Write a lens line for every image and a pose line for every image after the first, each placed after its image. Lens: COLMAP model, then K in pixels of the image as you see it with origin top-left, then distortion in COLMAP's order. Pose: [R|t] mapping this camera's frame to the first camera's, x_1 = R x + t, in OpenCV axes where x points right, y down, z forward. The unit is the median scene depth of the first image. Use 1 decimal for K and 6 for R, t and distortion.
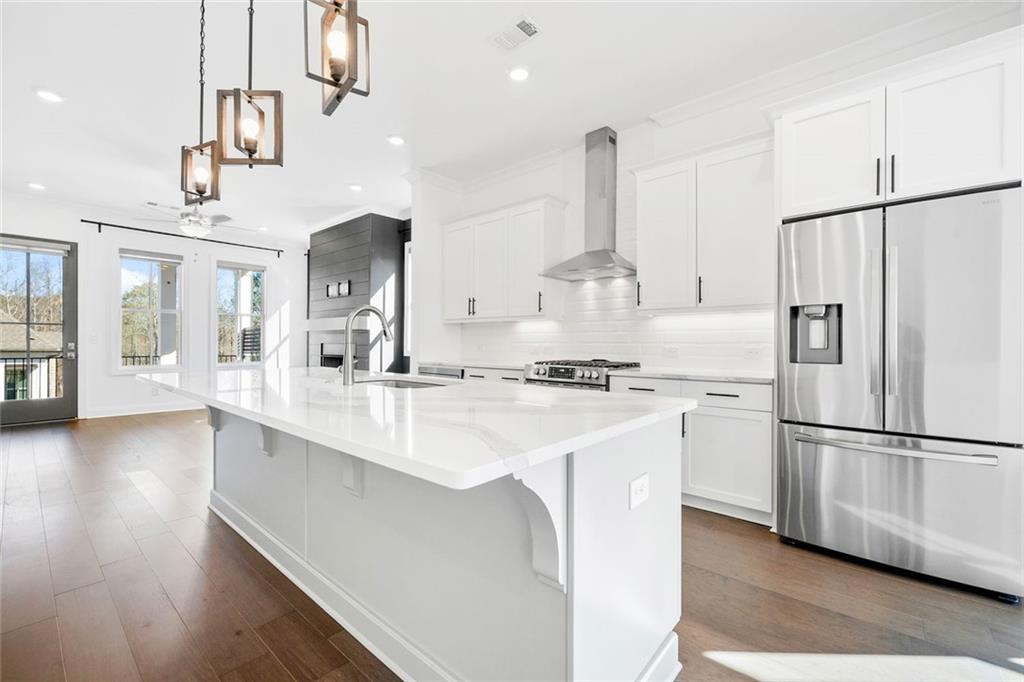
lens RADIAL K [[424.8, 0, 491.3], [0, 424.8, 342.3], [0, 0, 1]] dist [-0.000730, 0.000493]
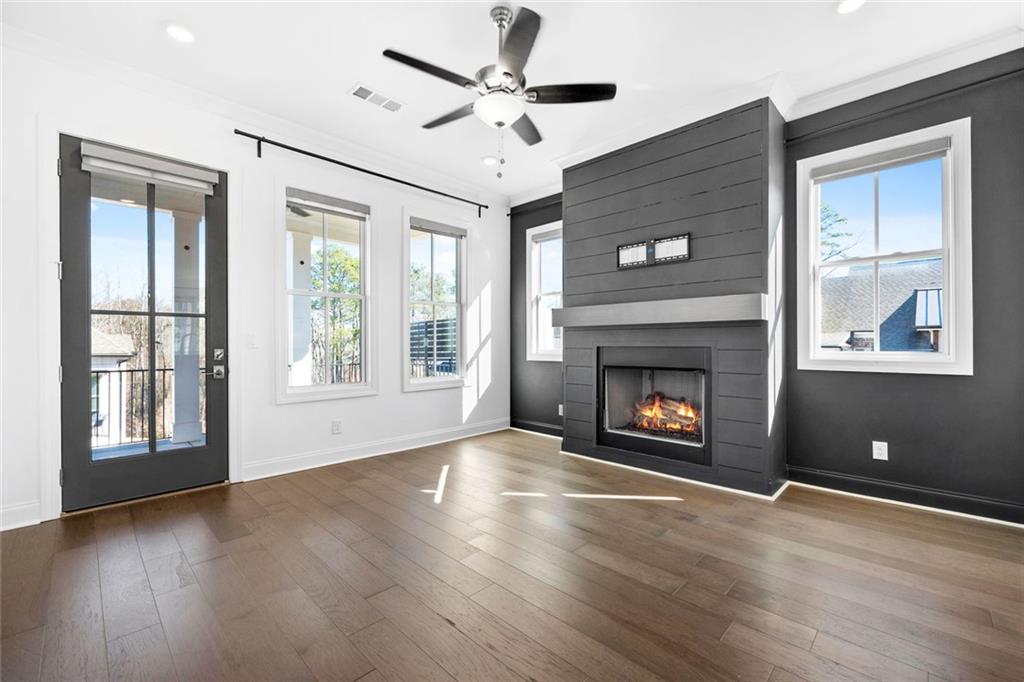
lens RADIAL K [[424.8, 0, 505.3], [0, 424.8, 342.4], [0, 0, 1]] dist [-0.000730, 0.000493]
pose [[0.998584, -0.008056, -0.052585, -0.542065], [0.008116, 0.999967, 0.000926, -0.004049], [0.052576, -0.001351, 0.998616, 0.426870]]
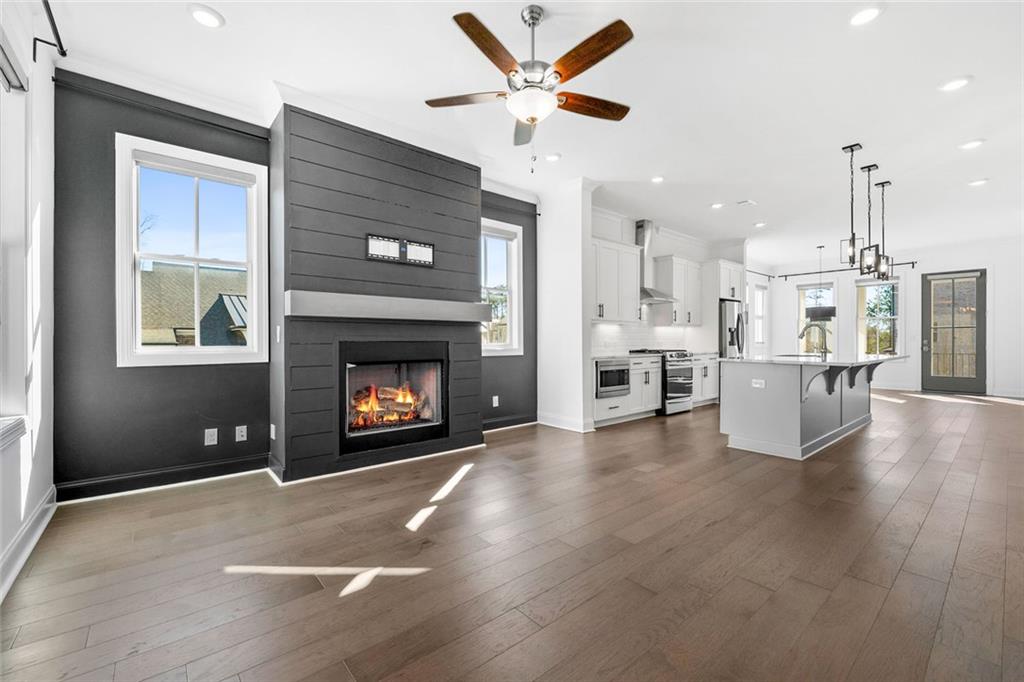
lens RADIAL K [[424.8, 0, 506.0], [0, 424.8, 340.7], [0, 0, 1]] dist [-0.000730, 0.000493]
pose [[0.148344, -0.008118, 0.988902, -0.960574], [-0.004496, 0.999950, 0.008883, -0.003043], [-0.988926, -0.005763, 0.148300, 0.787512]]
